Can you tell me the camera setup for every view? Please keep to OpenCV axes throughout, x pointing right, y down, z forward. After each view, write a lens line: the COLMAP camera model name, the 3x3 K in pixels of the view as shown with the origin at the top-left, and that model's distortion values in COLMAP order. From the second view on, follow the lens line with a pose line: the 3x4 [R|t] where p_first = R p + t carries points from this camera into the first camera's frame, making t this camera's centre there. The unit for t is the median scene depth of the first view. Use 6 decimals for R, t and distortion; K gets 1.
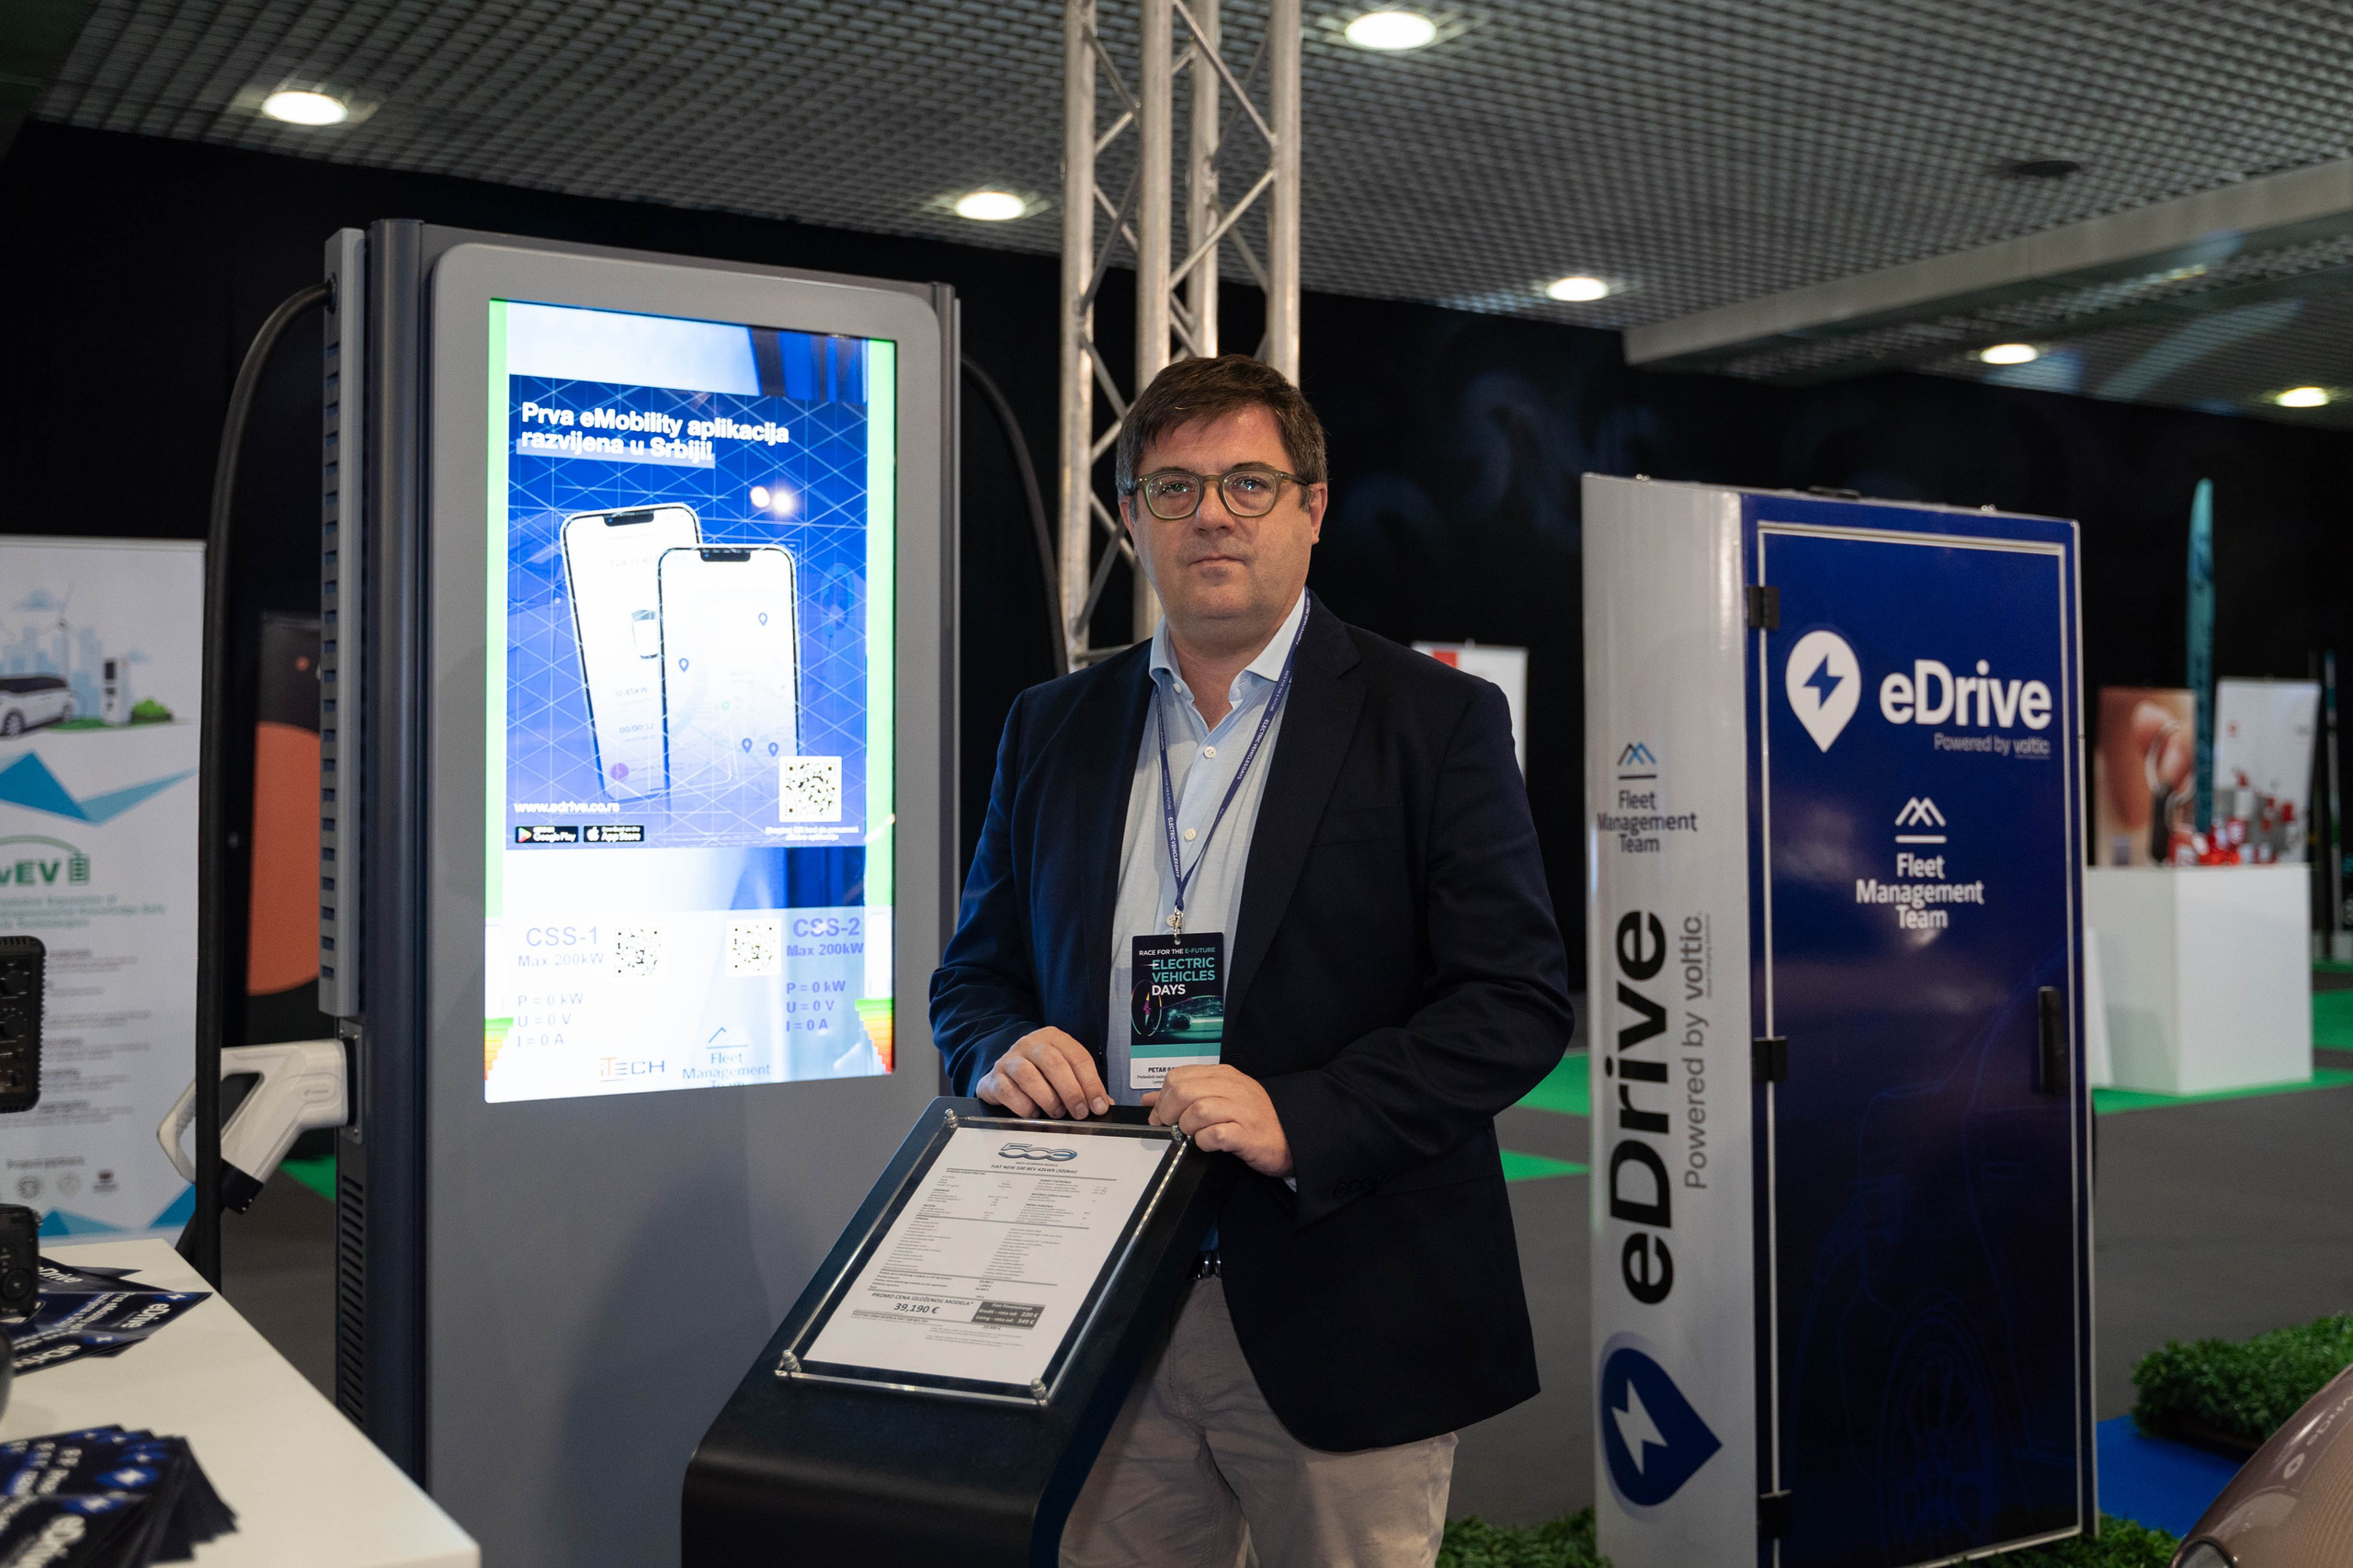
lens RADIAL K [[2394.6, 0, 1178.2], [0, 2394.6, 775.5], [0, 0, 1]] dist [-0.015295, -0.008845]
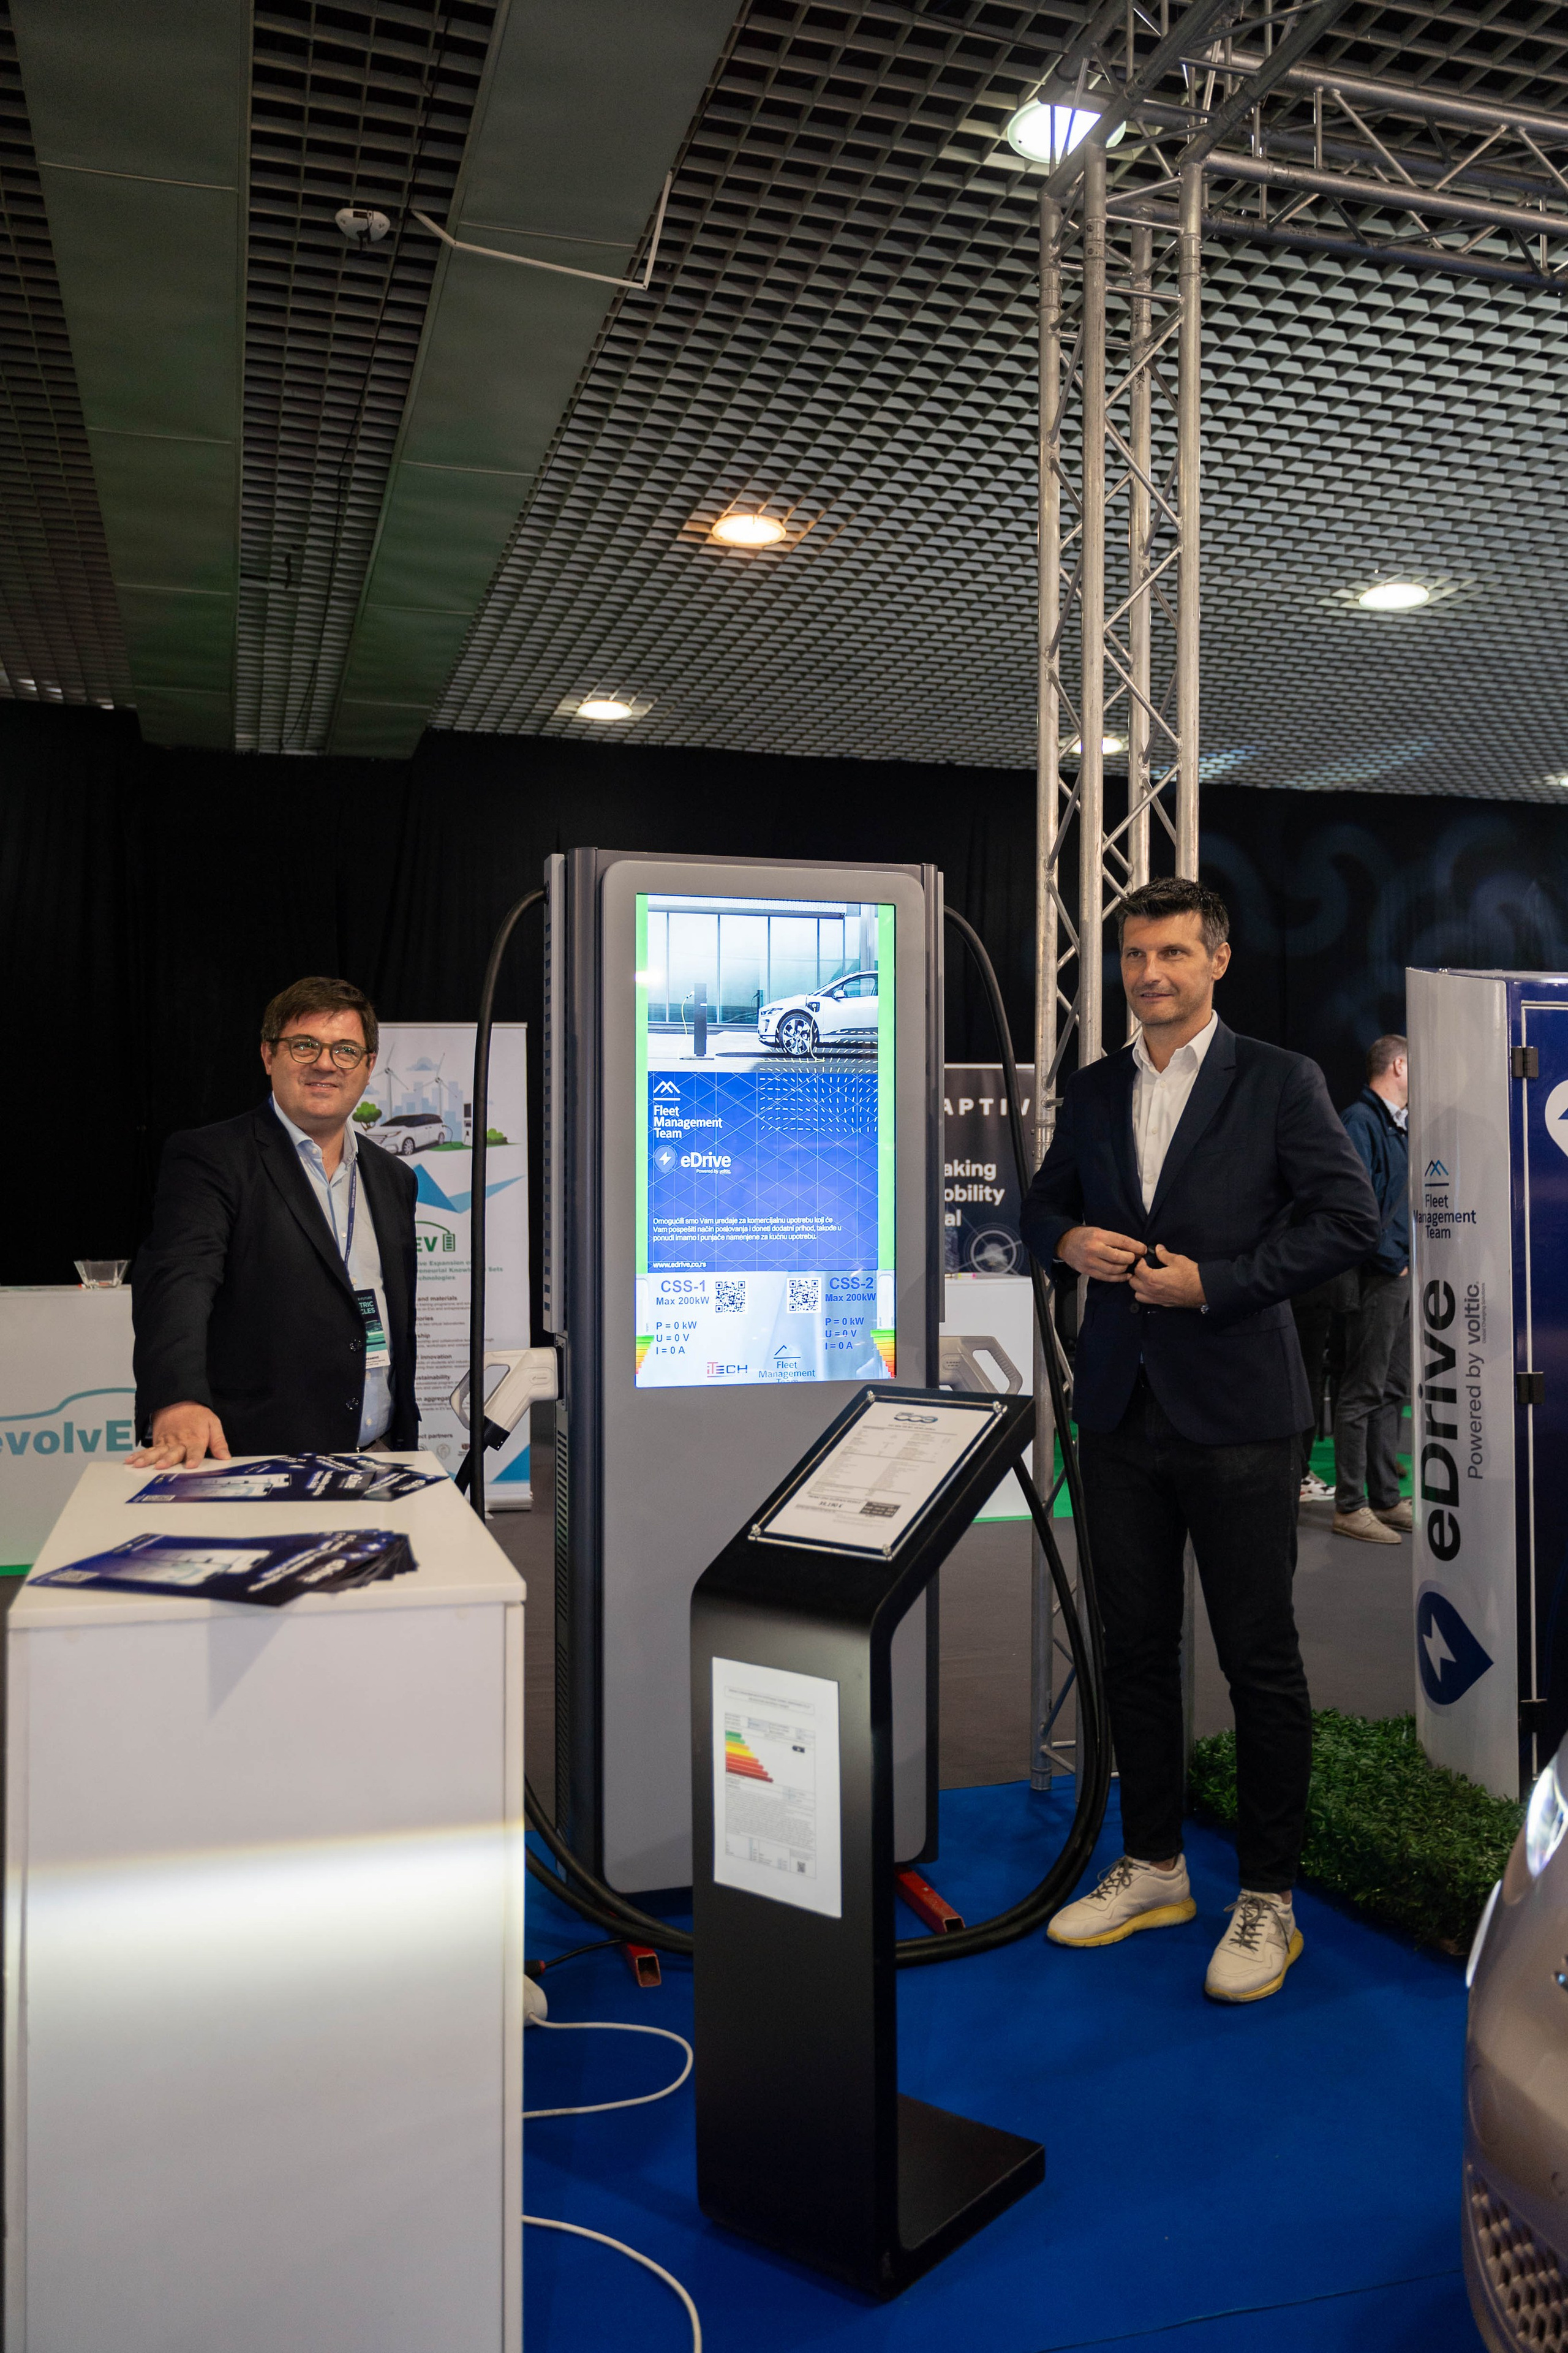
lens RADIAL K [[1867.6, 0, 788.0], [0, 1867.6, 1192.6], [0, 0, 1]] dist [0.007543, 0.001123]
pose [[0.963662, 0.000109, -0.267125, 0.118234], [0.002708, 0.999945, 0.010178, -0.006914], [0.267112, -0.010532, 0.963608, -0.156508]]
